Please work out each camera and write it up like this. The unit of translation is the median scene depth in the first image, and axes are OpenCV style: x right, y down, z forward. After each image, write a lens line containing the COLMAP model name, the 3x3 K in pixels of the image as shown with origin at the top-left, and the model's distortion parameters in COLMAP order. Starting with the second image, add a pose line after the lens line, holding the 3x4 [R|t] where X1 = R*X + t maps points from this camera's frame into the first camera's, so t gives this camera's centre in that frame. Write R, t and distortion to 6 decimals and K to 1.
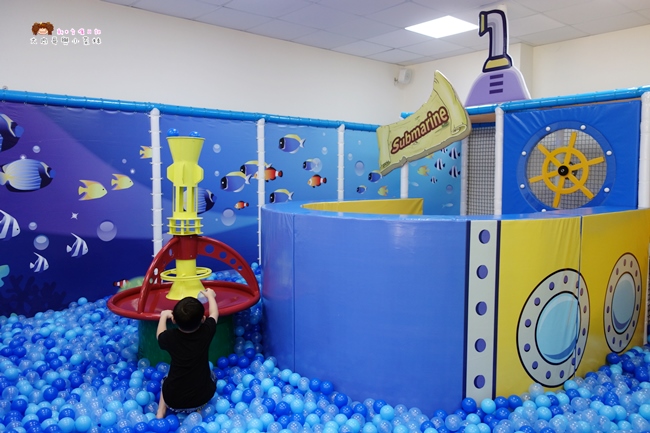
lens RADIAL K [[514.3, 0, 324.3], [0, 514.3, 215.9], [0, 0, 1]] dist [-0.003311, 0.009893]
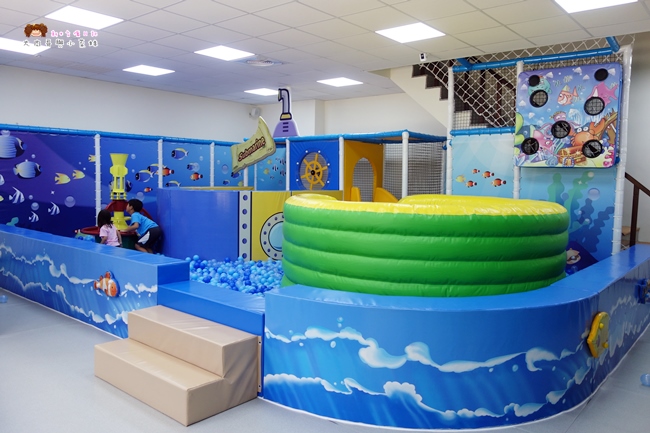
lens RADIAL K [[514.3, 0, 326.4], [0, 514.3, 216.9], [0, 0, 1]] dist [-0.003311, 0.009893]
pose [[0.986603, 0.003584, 0.163100, 0.169998], [-0.003921, 0.999991, 0.001745, 0.075367], [-0.163092, -0.002361, 0.986608, -0.916583]]
